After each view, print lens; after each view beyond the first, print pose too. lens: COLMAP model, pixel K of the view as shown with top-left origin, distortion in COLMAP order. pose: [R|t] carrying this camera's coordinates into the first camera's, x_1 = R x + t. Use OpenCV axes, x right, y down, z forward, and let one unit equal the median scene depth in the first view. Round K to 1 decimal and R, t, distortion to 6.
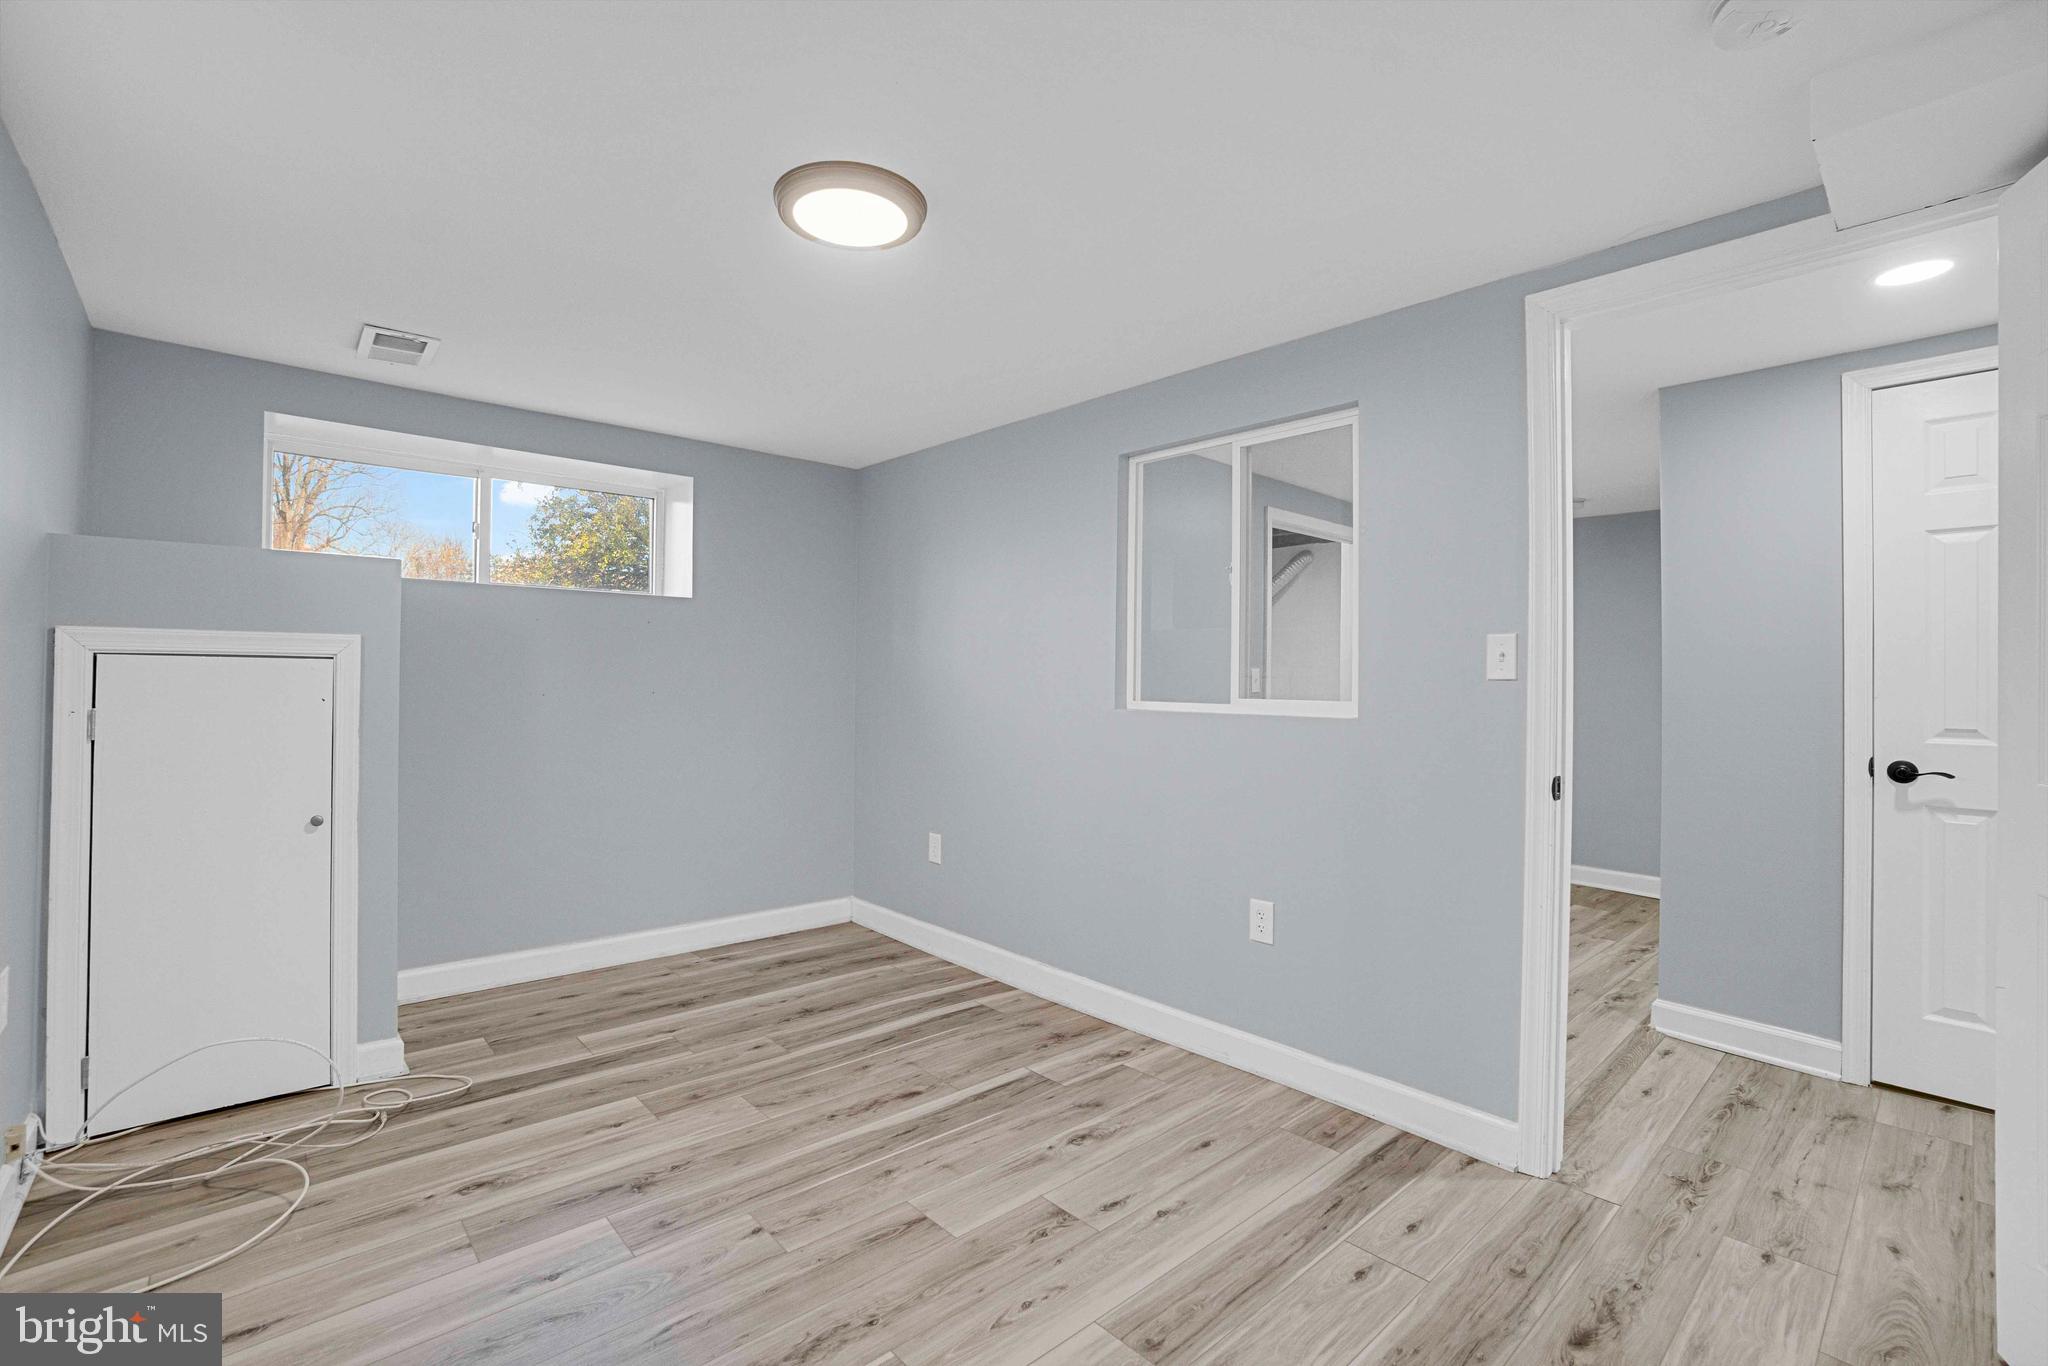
lens RADIAL K [[901.4, 0, 1019.8], [0, 901.4, 675.8], [0, 0, 1]] dist [-0.054819, 0.012932]
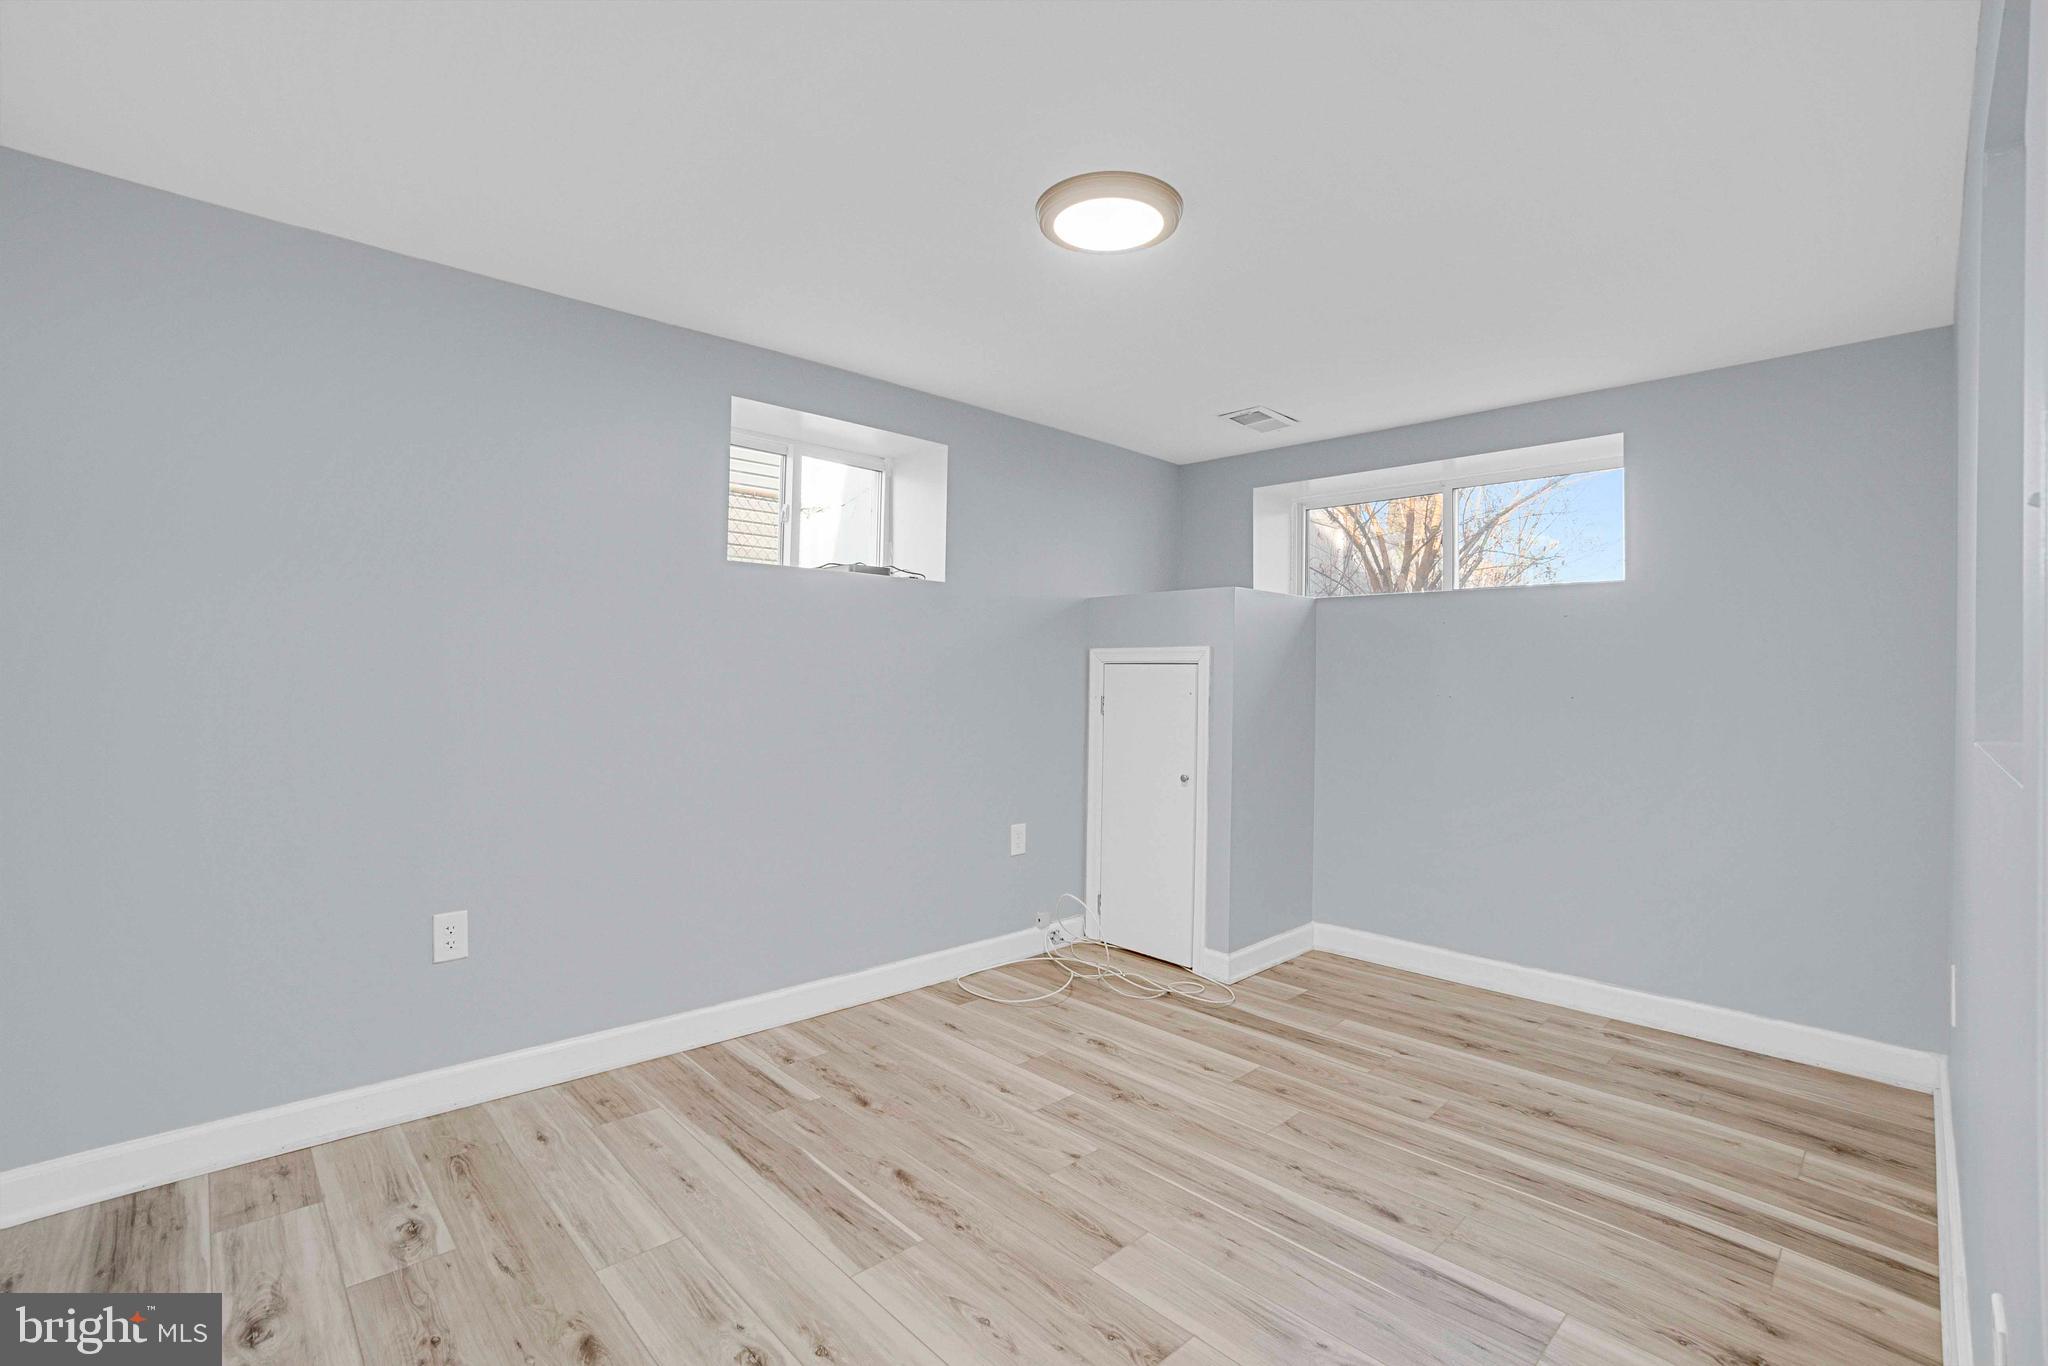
lens RADIAL K [[901.4, 0, 1005.5], [0, 901.4, 675.1], [0, 0, 1]] dist [-0.054819, 0.012932]
pose [[0.020855, -0.012235, -0.999708, 0.961052], [-0.007483, 0.999895, -0.012393, 0.026306], [0.999755, 0.007739, 0.020761, 0.990189]]
